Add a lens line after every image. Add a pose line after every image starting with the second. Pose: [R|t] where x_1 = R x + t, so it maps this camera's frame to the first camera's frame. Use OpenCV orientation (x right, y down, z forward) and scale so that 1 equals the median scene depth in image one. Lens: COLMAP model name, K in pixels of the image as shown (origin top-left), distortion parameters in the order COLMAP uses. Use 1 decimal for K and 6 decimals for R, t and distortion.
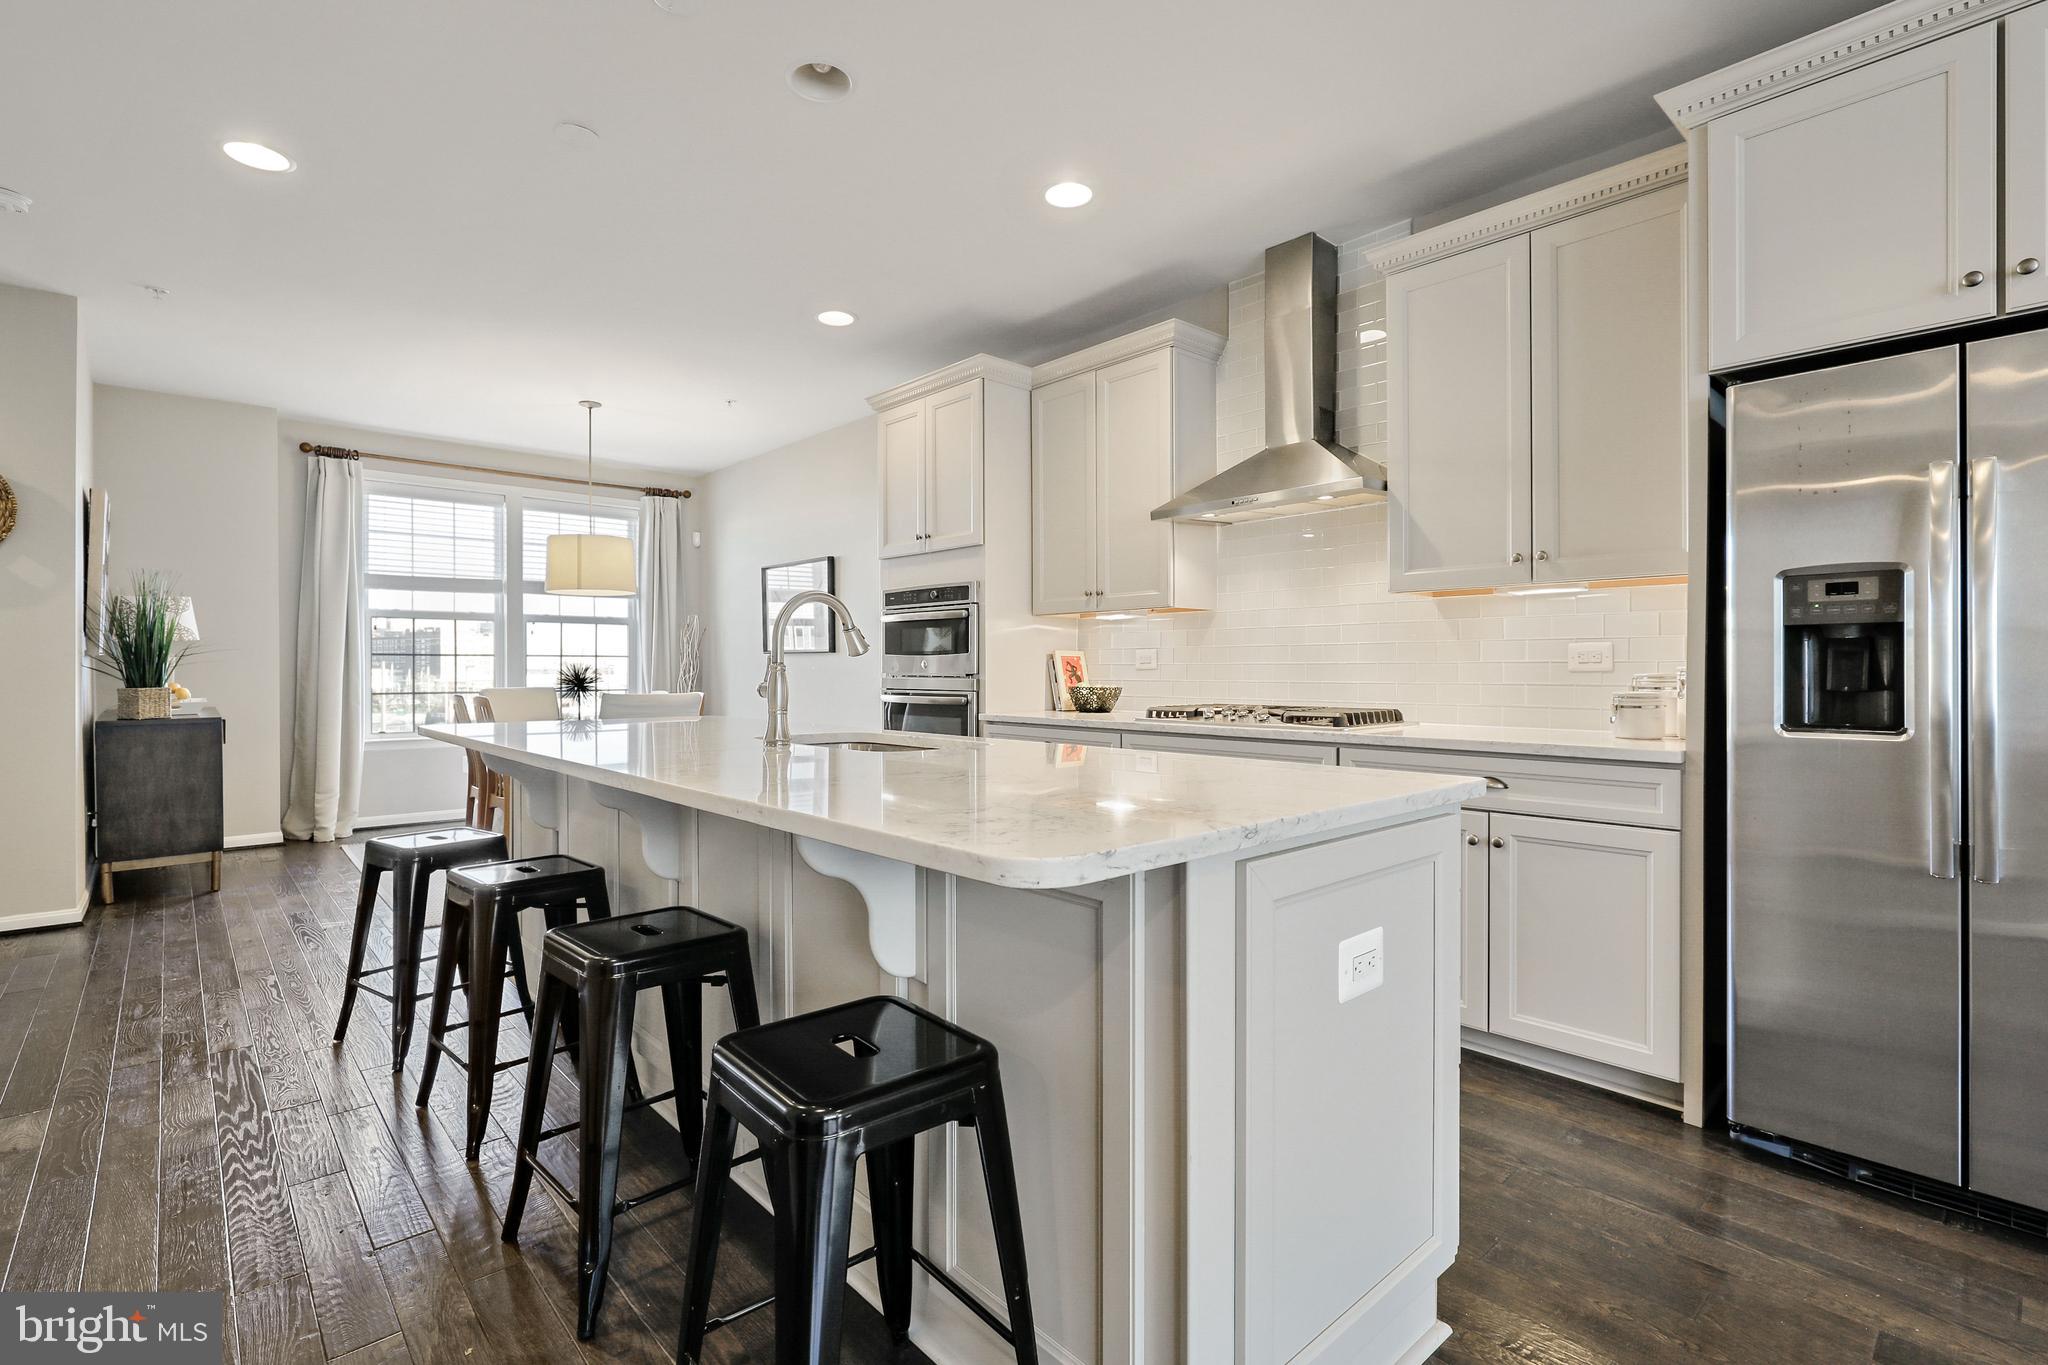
lens RADIAL K [[934.1, 0, 1032.1], [0, 934.1, 664.1], [0, 0, 1]] dist [-0.002491, -0.000252]
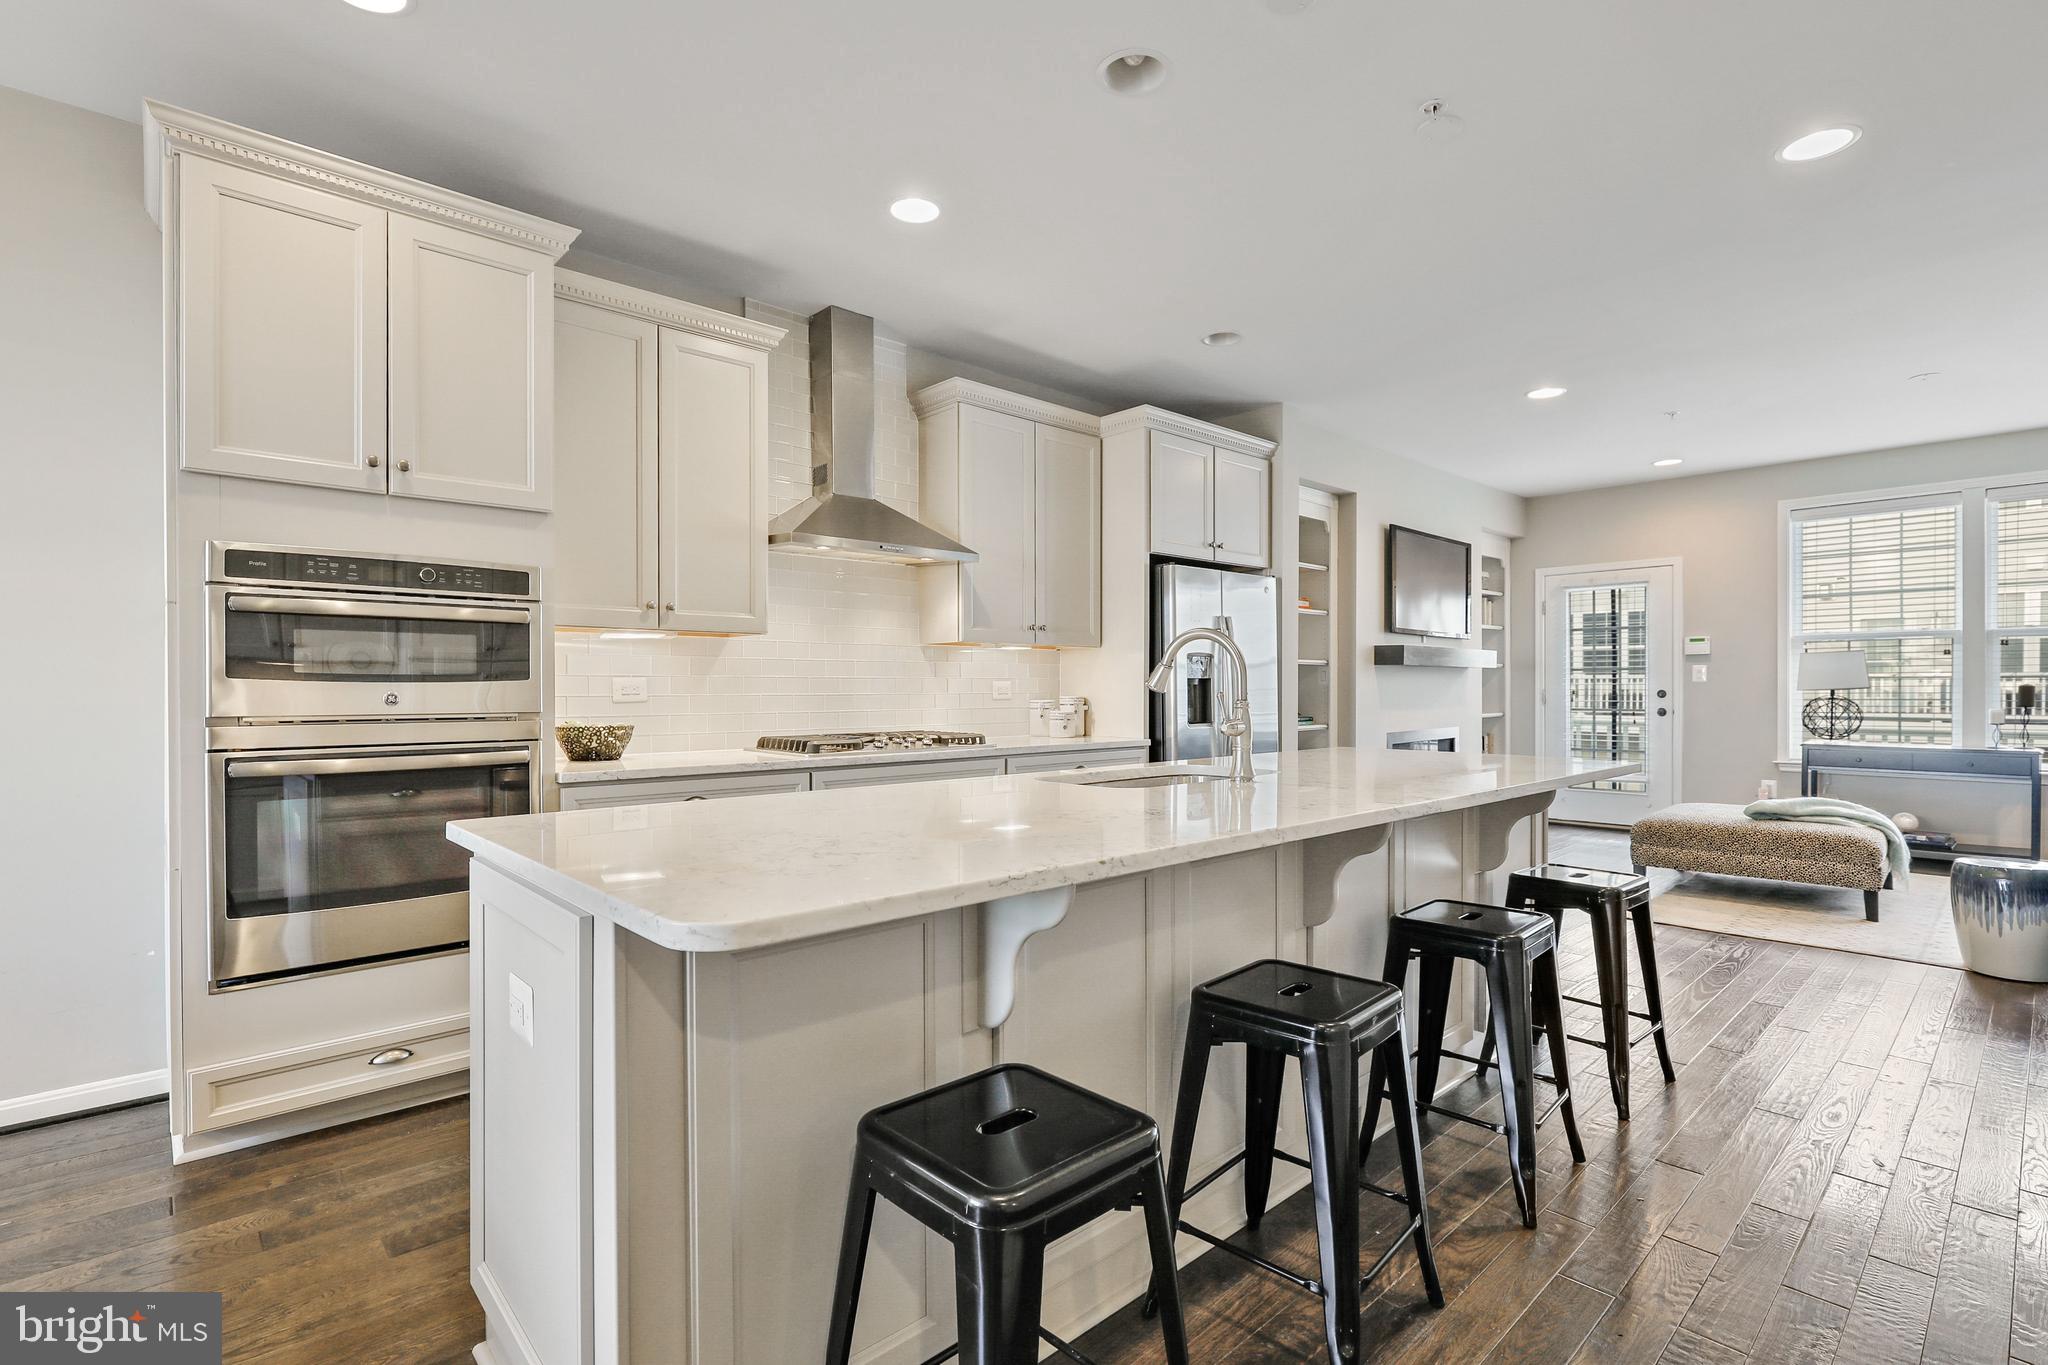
lens RADIAL K [[958.6, 0, 1027.3], [0, 958.6, 687.7], [0, 0, 1]] dist [-0.003513, -0.000433]
pose [[0.000466, 0.007851, 0.999969, -0.685740], [0.000609, 0.999969, -0.007851, -0.001289], [-1.000000, 0.000613, 0.000461, 0.636687]]
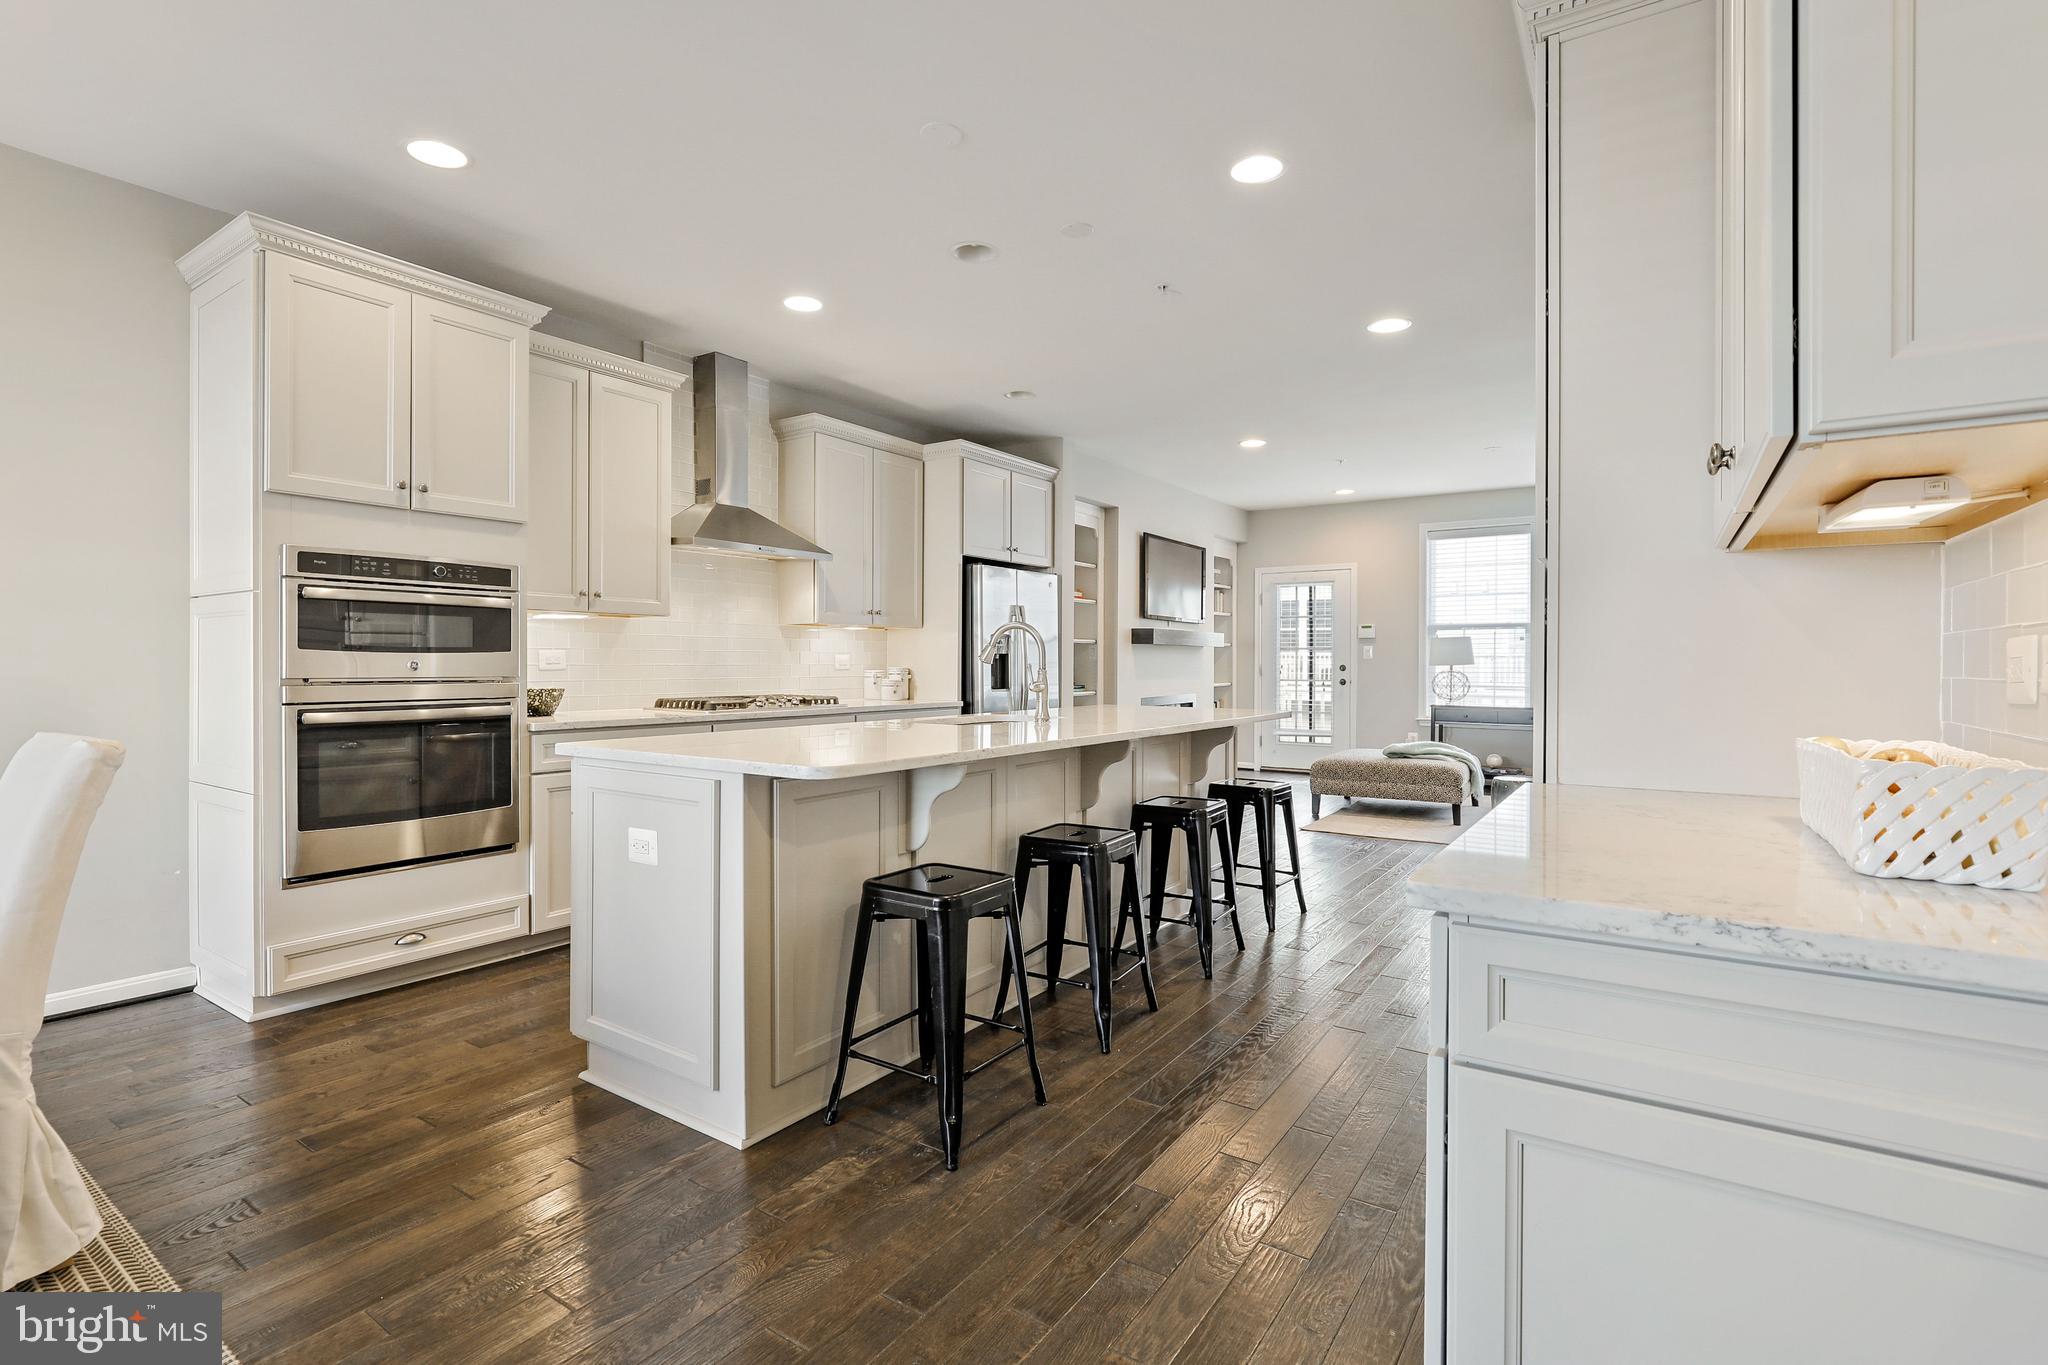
lens RADIAL K [[957.0, 0, 1022.3], [0, 957.0, 665.2], [0, 0, 1]] dist [0.000664, 0.000070]
pose [[-0.225045, 0.003818, 0.974341, -0.952806], [-0.002651, 0.999986, -0.004531, 0.002453], [-0.974345, -0.003603, -0.225032, 0.720775]]
